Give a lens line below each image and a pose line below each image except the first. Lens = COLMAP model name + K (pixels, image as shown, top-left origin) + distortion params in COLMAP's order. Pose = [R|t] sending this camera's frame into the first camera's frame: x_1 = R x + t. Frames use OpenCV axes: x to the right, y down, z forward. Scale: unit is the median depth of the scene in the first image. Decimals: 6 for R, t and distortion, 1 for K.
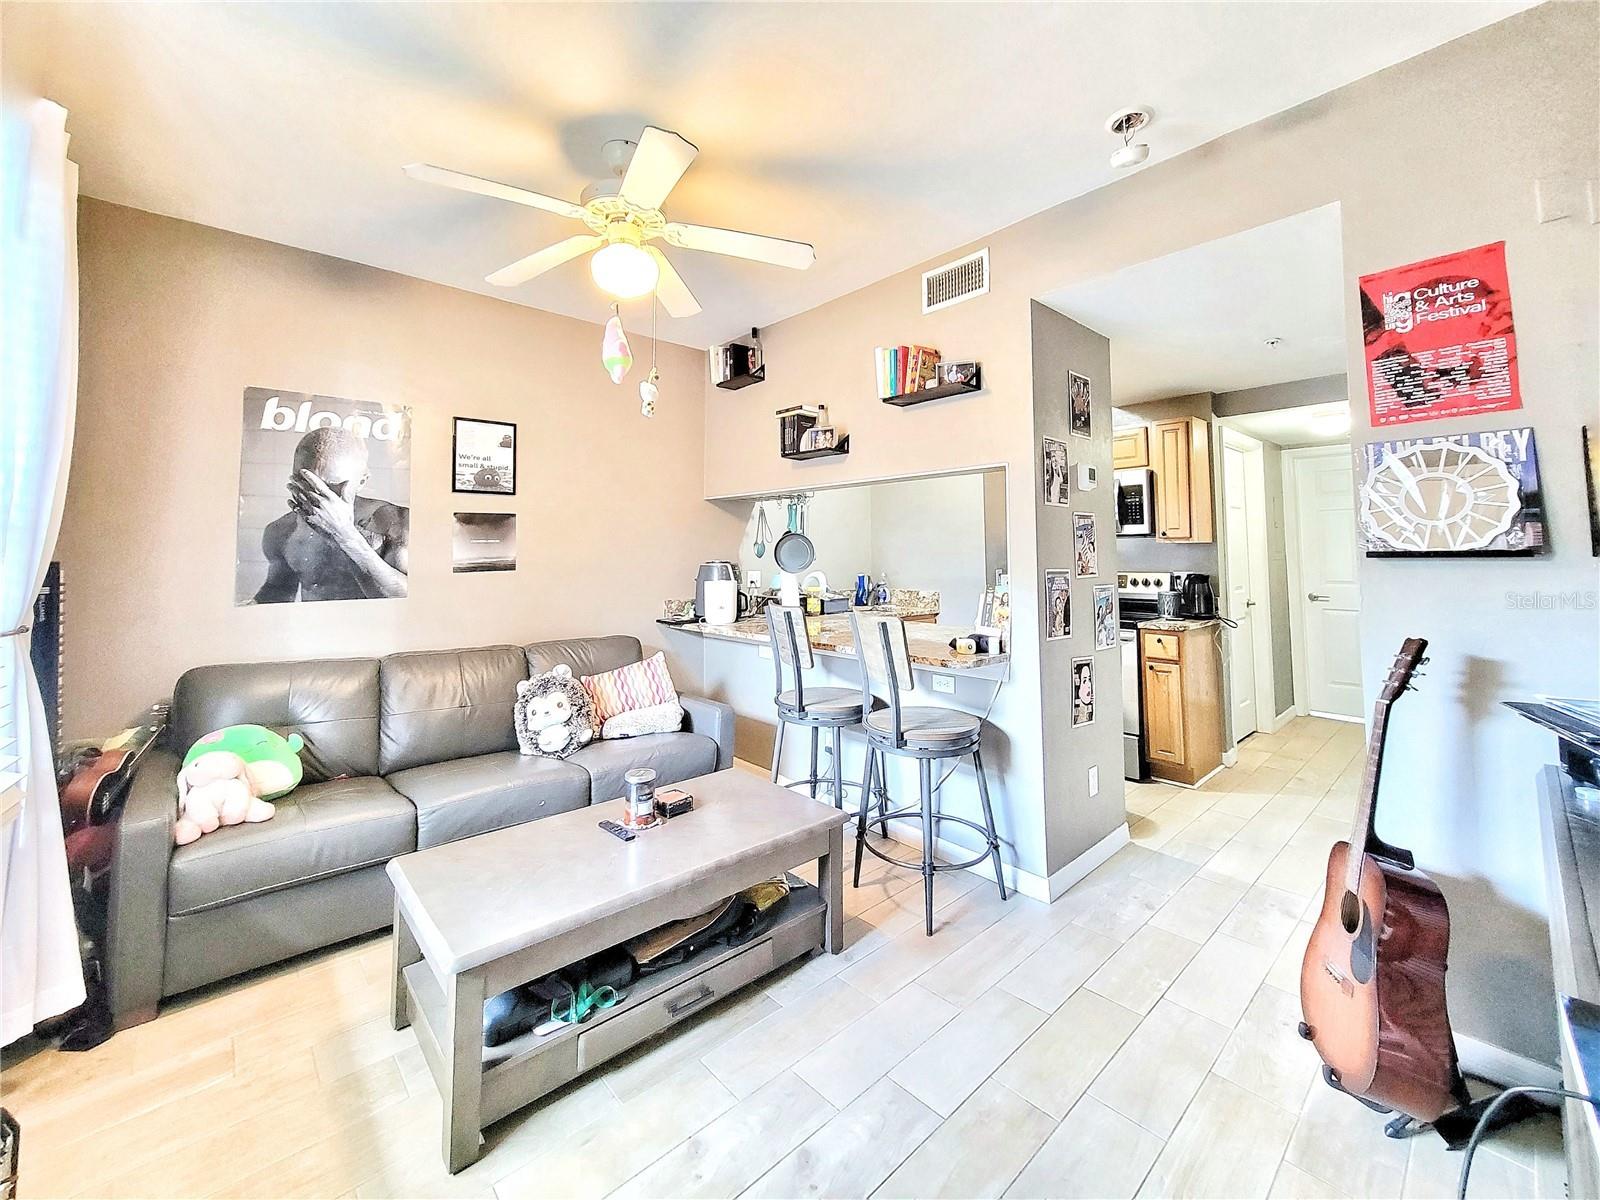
lens RADIAL K [[645.5, 0, 791.2], [0, 645.5, 514.5], [0, 0, 1]] dist [-0.000103, 0.000092]
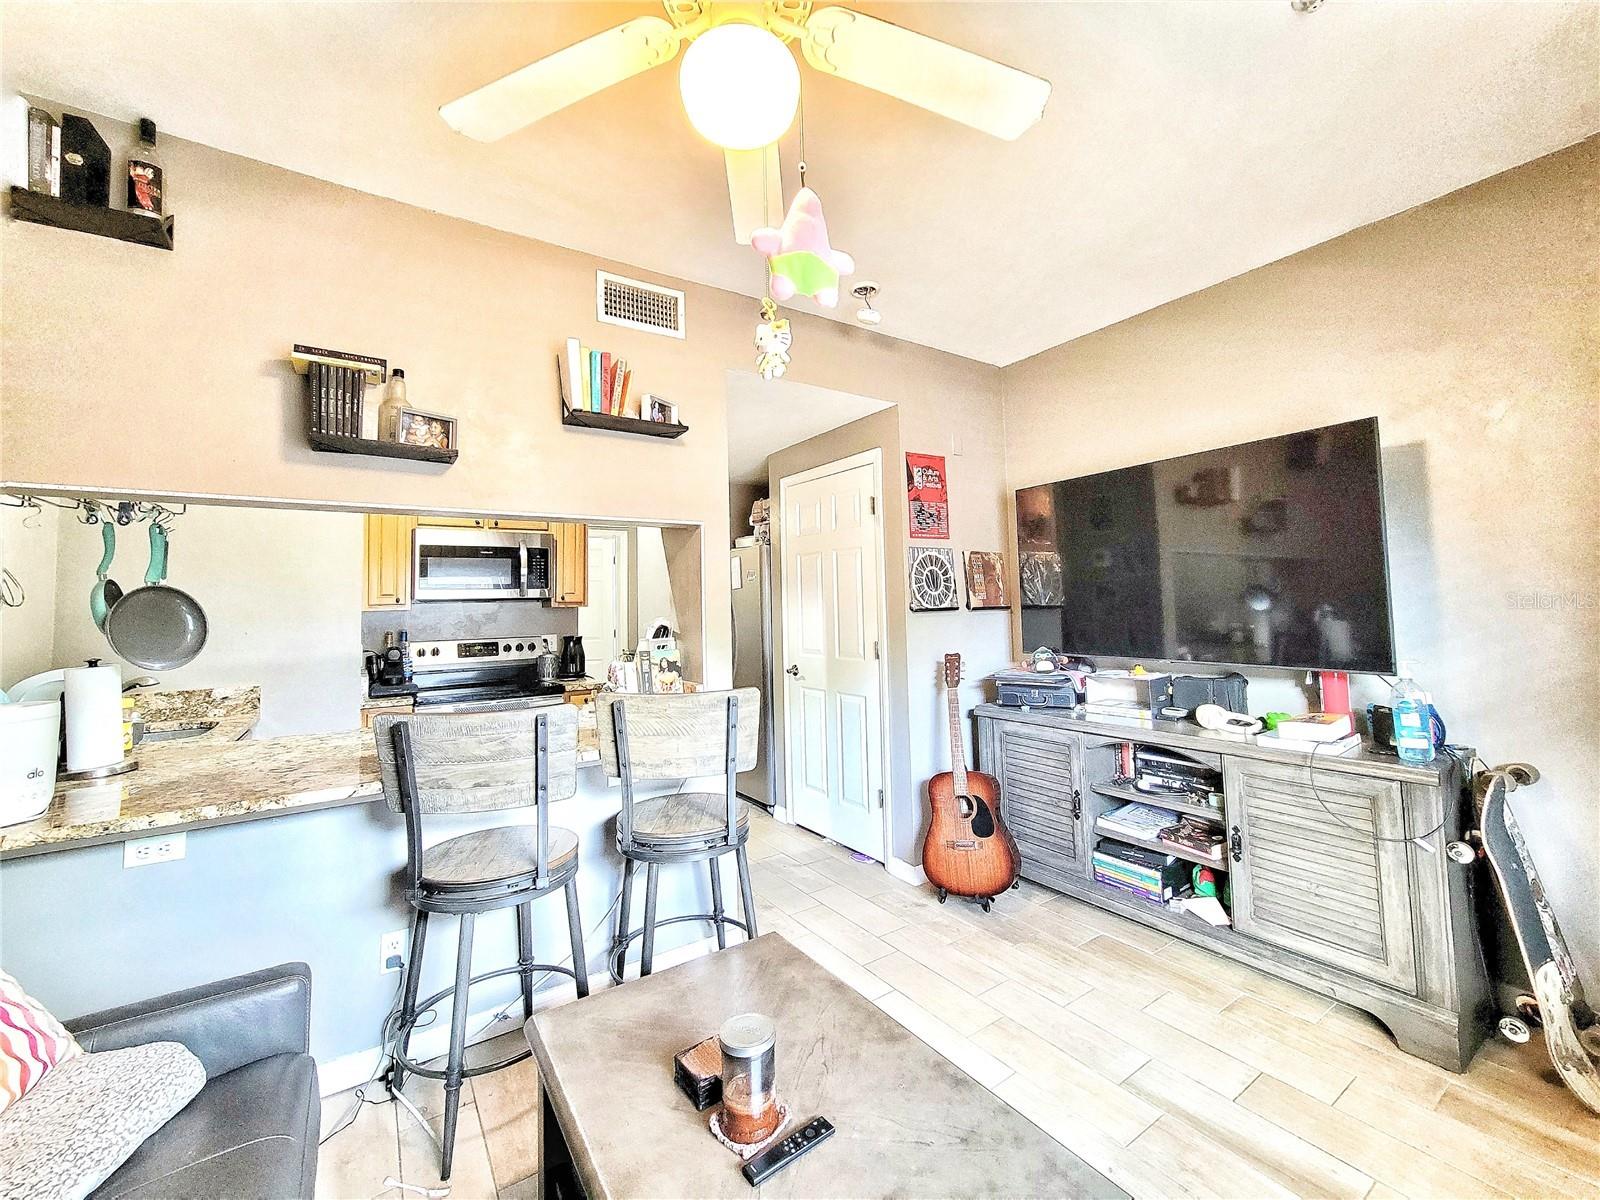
lens RADIAL K [[655.3, 0, 800.7], [0, 655.3, 569.0], [0, 0, 1]] dist [0.002702, 0.000363]
pose [[0.142519, 0.057876, 0.988098, -0.590982], [-0.037806, 0.997879, -0.052996, 0.035462], [-0.989070, -0.029803, 0.144405, 0.671707]]
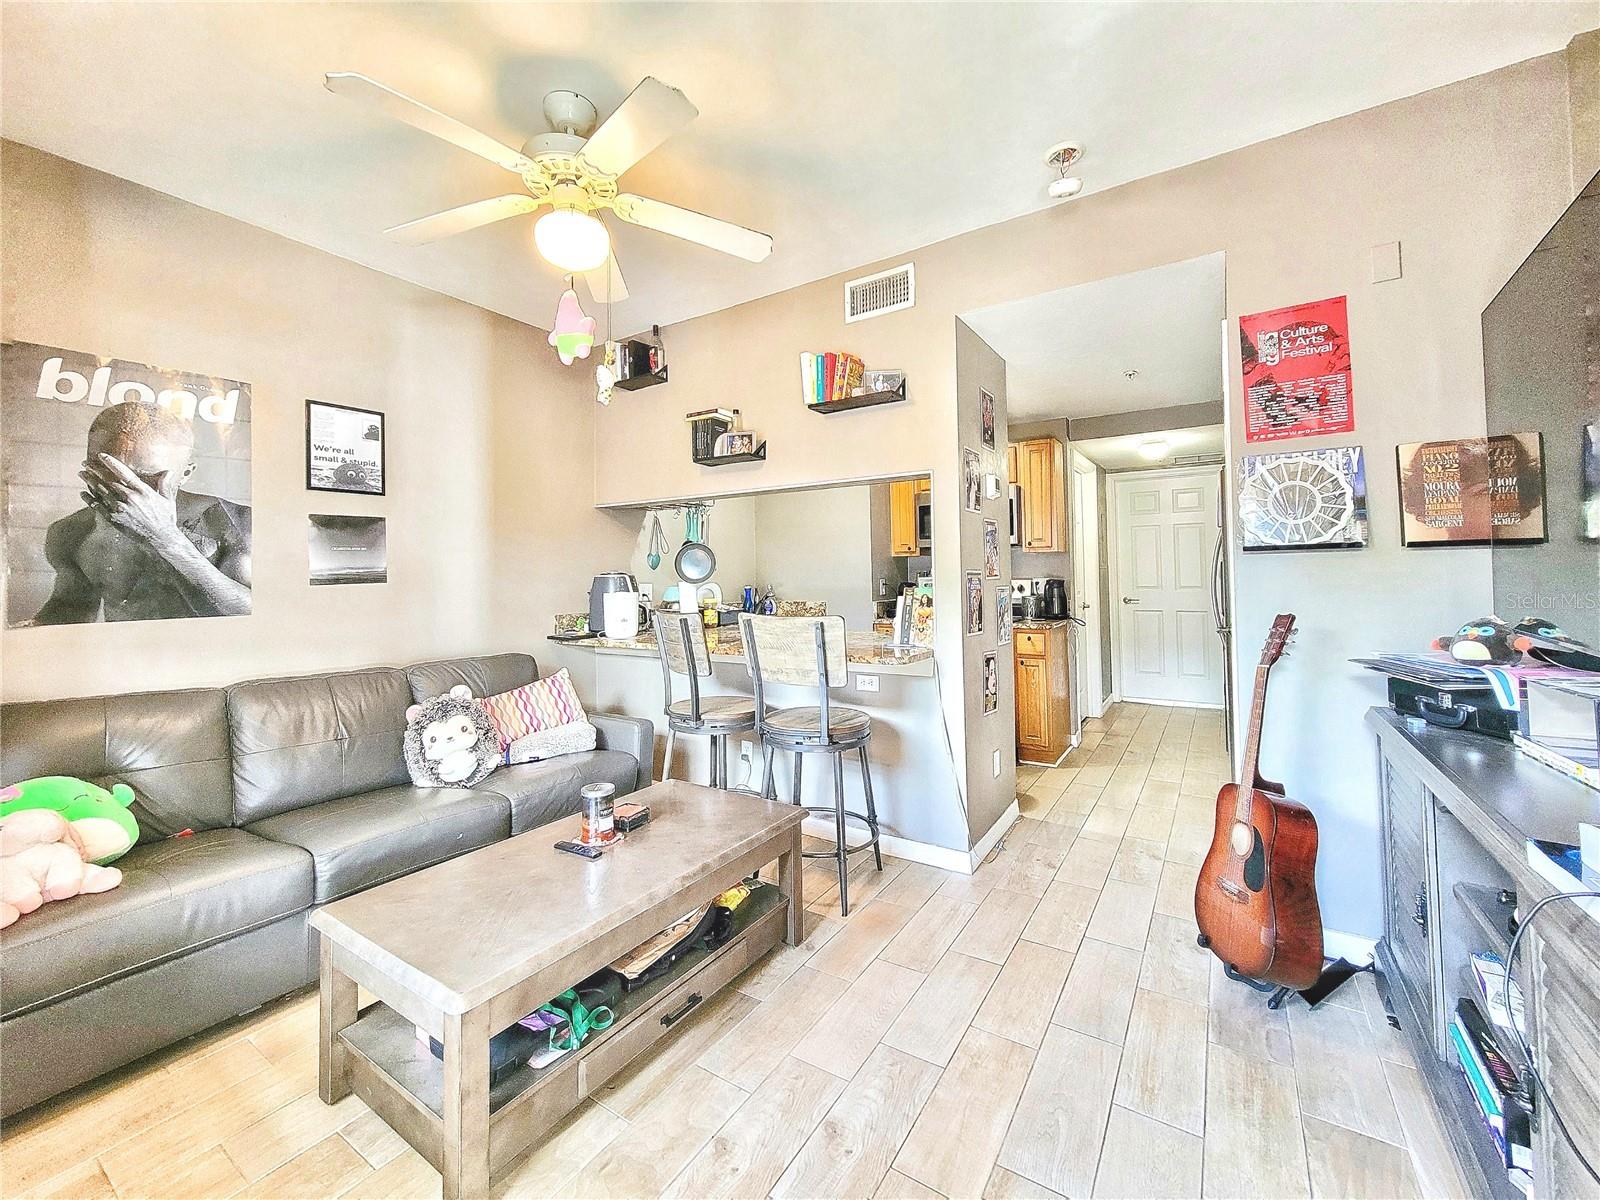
lens RADIAL K [[652.5, 0, 791.8], [0, 652.5, 556.9], [0, 0, 1]] dist [0.001441, 0.000282]
pose [[0.967728, -0.003802, 0.251969, -0.148430], [-0.004215, 0.999502, 0.031271, 0.026967], [-0.251963, -0.031324, 0.967230, 0.019156]]
